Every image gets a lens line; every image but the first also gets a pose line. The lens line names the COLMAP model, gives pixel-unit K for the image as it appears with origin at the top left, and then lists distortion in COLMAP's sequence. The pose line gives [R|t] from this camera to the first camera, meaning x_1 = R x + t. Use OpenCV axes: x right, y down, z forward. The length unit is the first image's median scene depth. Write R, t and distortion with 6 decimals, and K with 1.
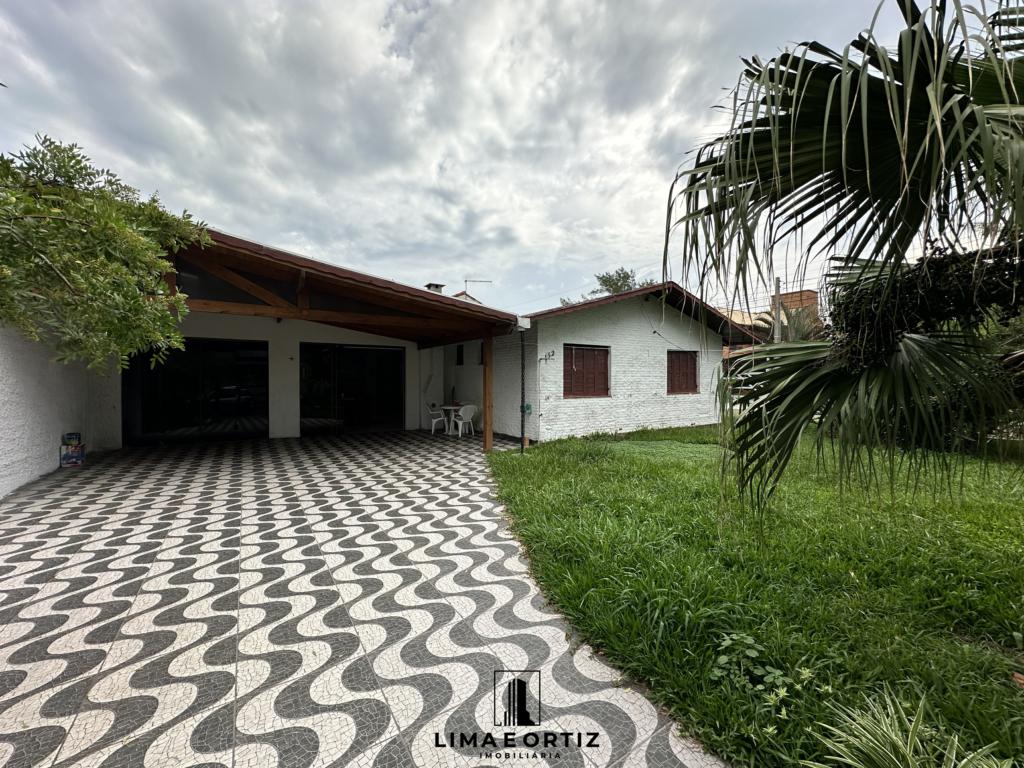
lens RADIAL K [[408.7, 0, 512.6], [0, 408.7, 382.7], [0, 0, 1]] dist [-0.003431, 0.000950]
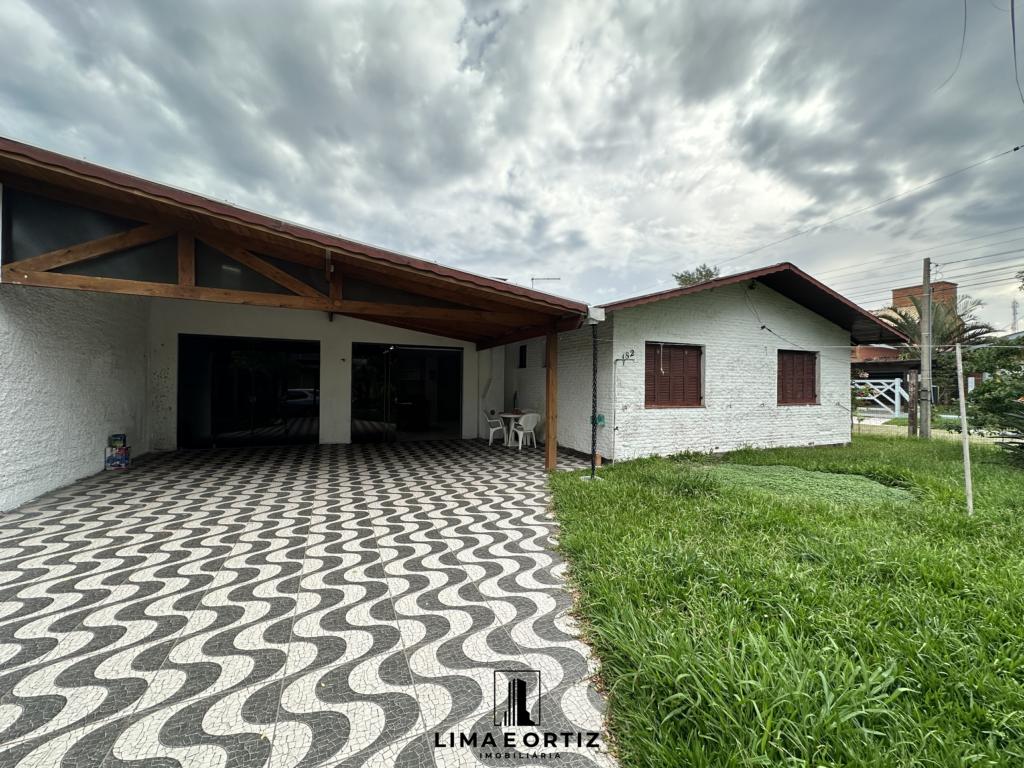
lens RADIAL K [[408.7, 0, 512.6], [0, 408.7, 382.7], [0, 0, 1]] dist [-0.003431, 0.000950]
pose [[0.986159, 0.010544, -0.165468, -0.000616], [-0.012710, 0.999847, -0.012040, 0.000409], [0.165316, 0.013976, 0.986142, 0.147392]]
